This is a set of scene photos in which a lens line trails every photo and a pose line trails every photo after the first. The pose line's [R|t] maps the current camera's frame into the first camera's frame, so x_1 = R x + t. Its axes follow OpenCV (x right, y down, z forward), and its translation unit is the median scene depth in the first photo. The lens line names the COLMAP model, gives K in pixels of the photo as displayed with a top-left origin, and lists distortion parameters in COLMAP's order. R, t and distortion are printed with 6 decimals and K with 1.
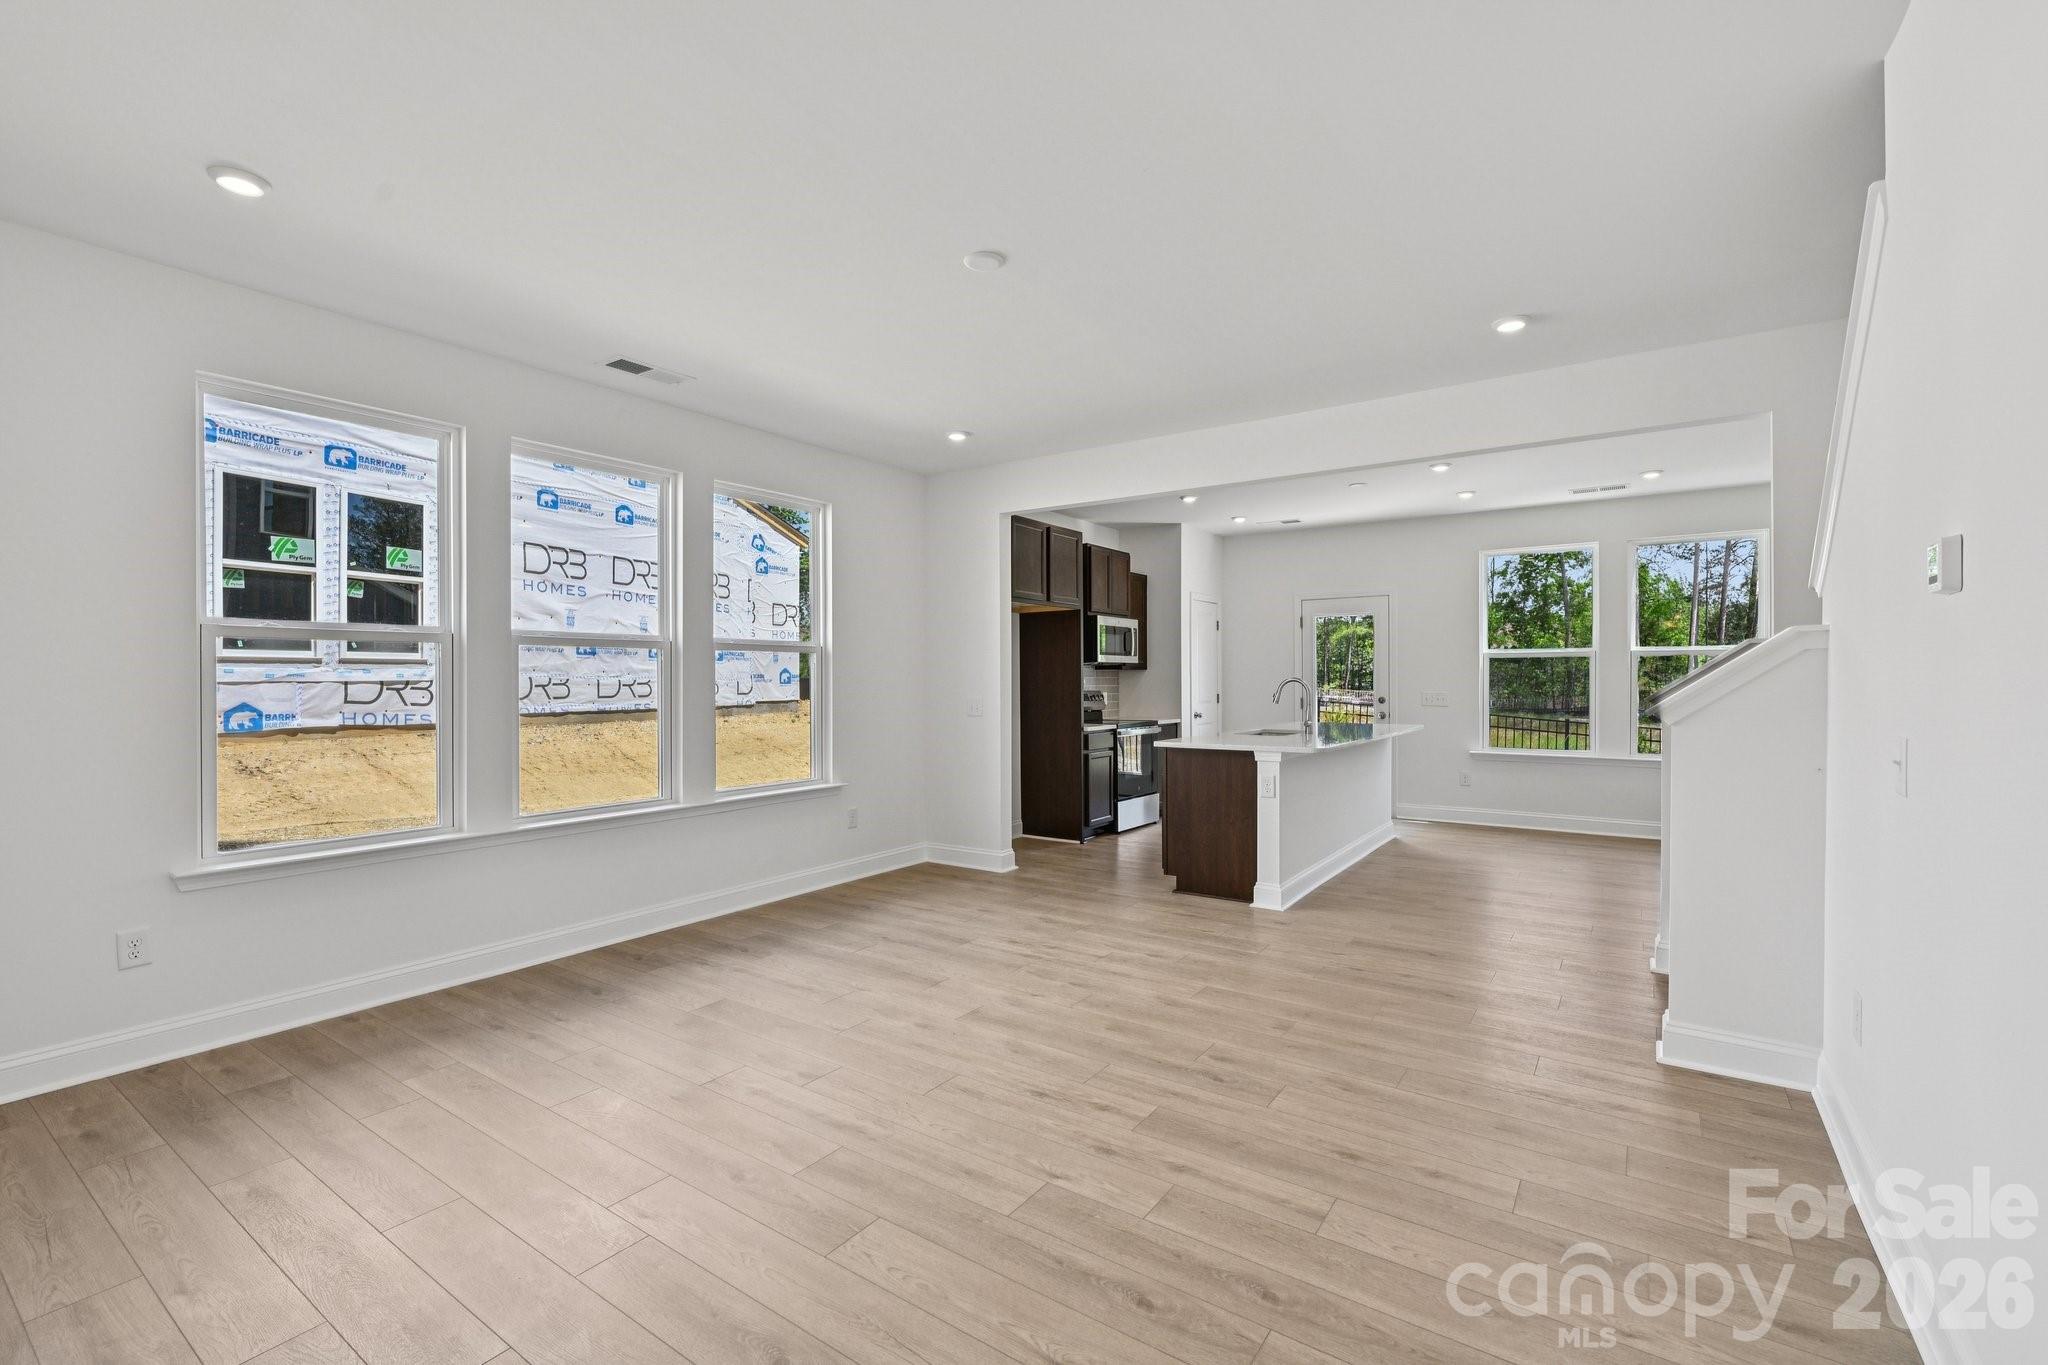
lens RADIAL K [[905.3, 0, 1014.7], [0, 905.3, 674.6], [0, 0, 1]] dist [-0.001810, 0.002121]
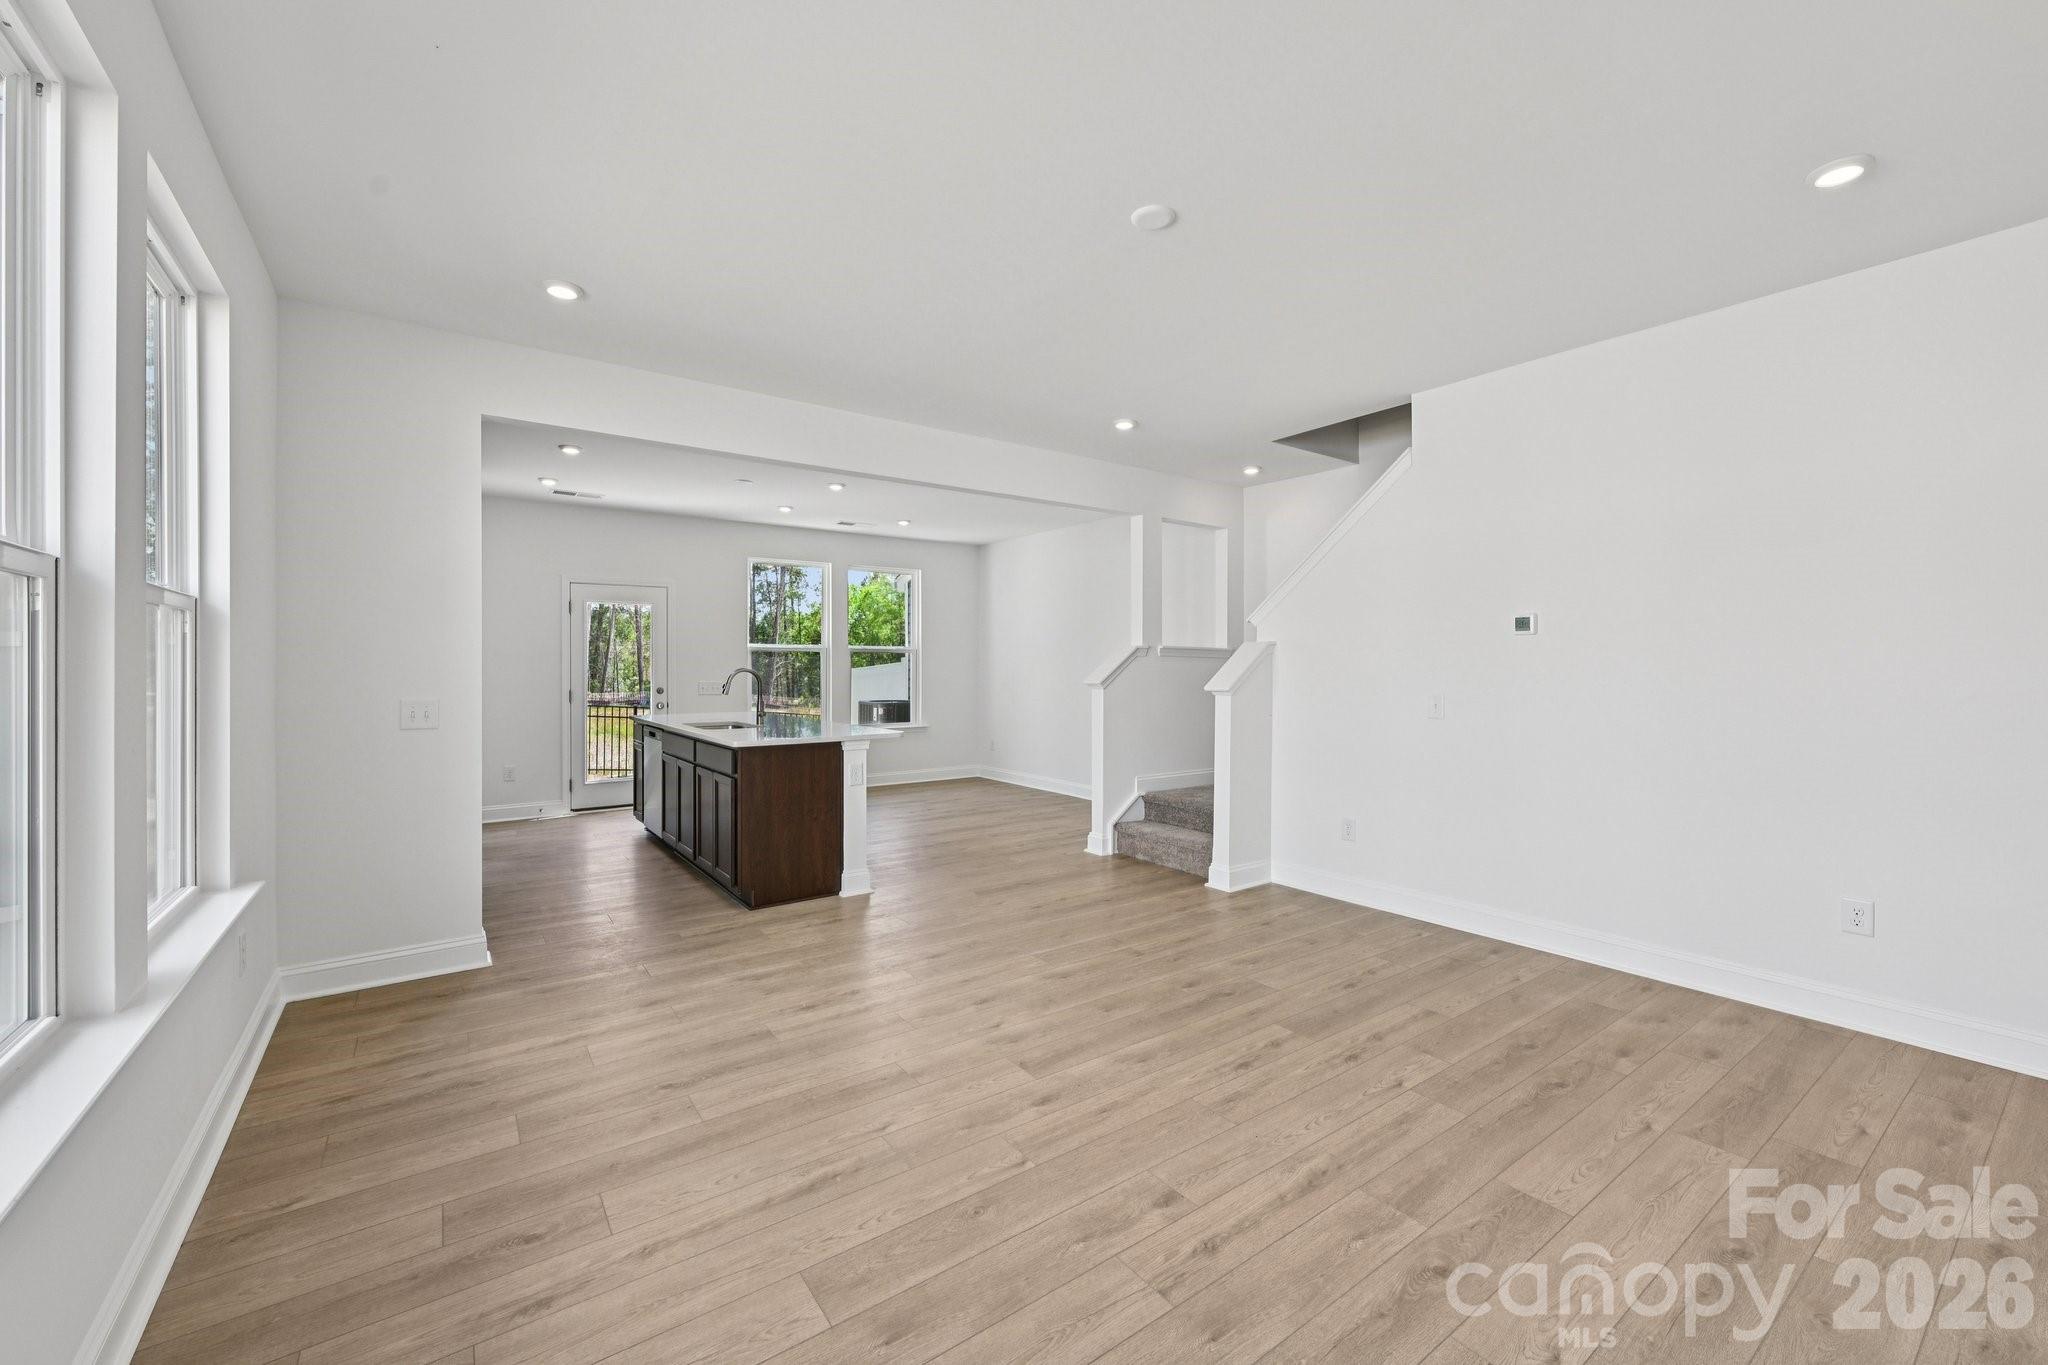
lens RADIAL K [[809.7, 0, 1031.4], [0, 809.7, 680.1], [0, 0, 1]] dist [-0.002011, 0.000597]
pose [[0.319960, -0.010976, 0.947367, -0.528902], [-0.005199, 0.999897, 0.013340, 0.003098], [-0.947417, -0.009194, 0.319870, 0.530599]]
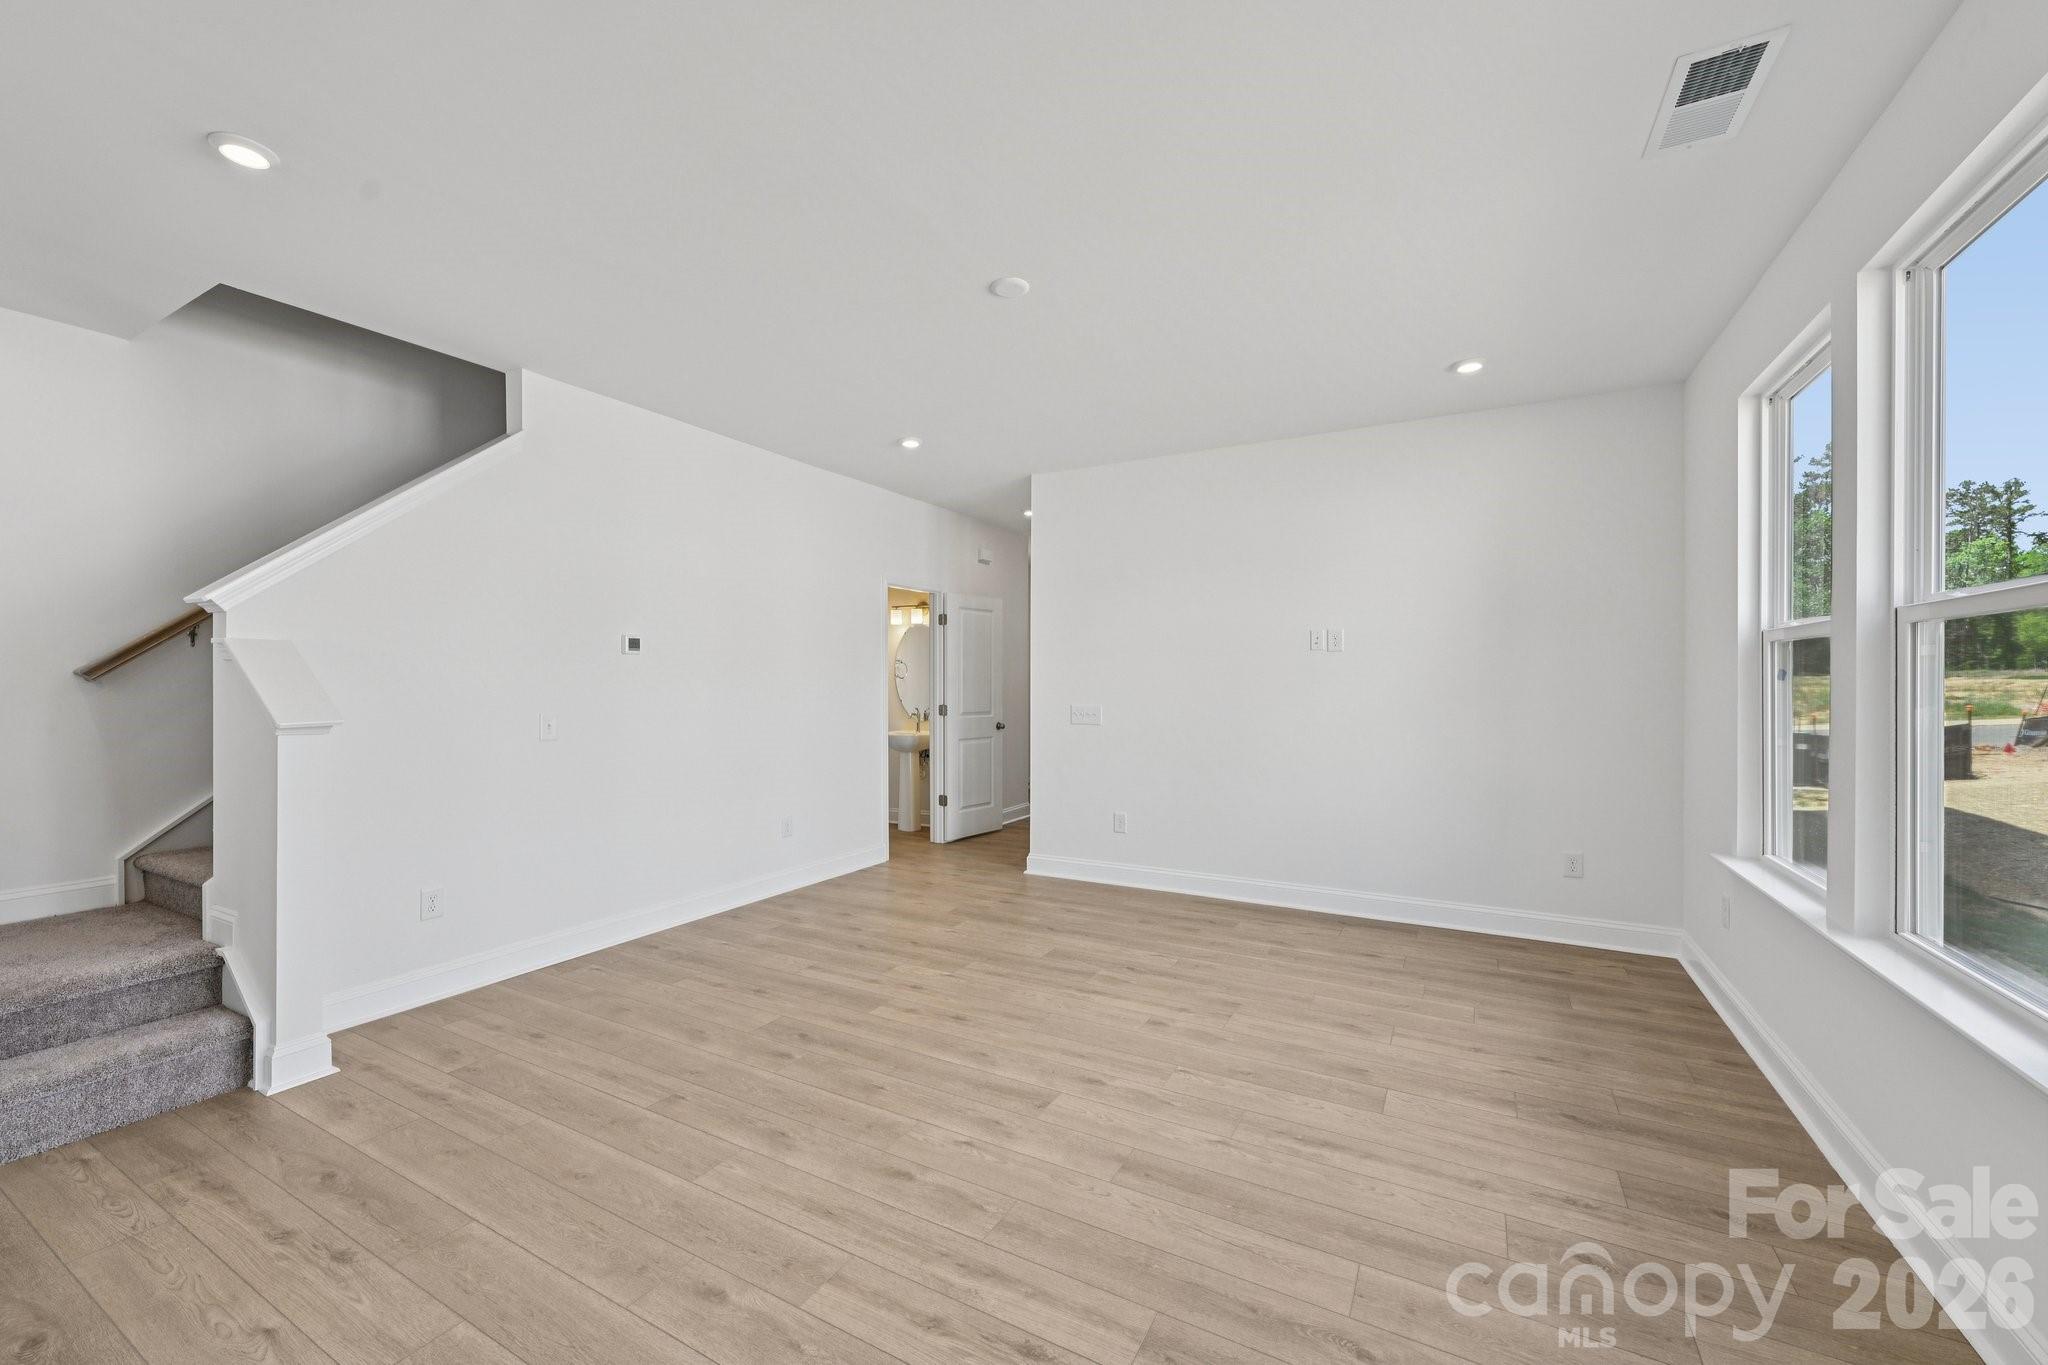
lens RADIAL K [[809.7, 0, 1012.9], [0, 809.7, 681.8], [0, 0, 1]] dist [-0.002011, 0.000597]
pose [[-0.995034, 0.003048, -0.099488, 0.035998], [0.003664, 0.999975, -0.006002, 0.003874], [0.099467, -0.006337, -0.995021, 1.200122]]
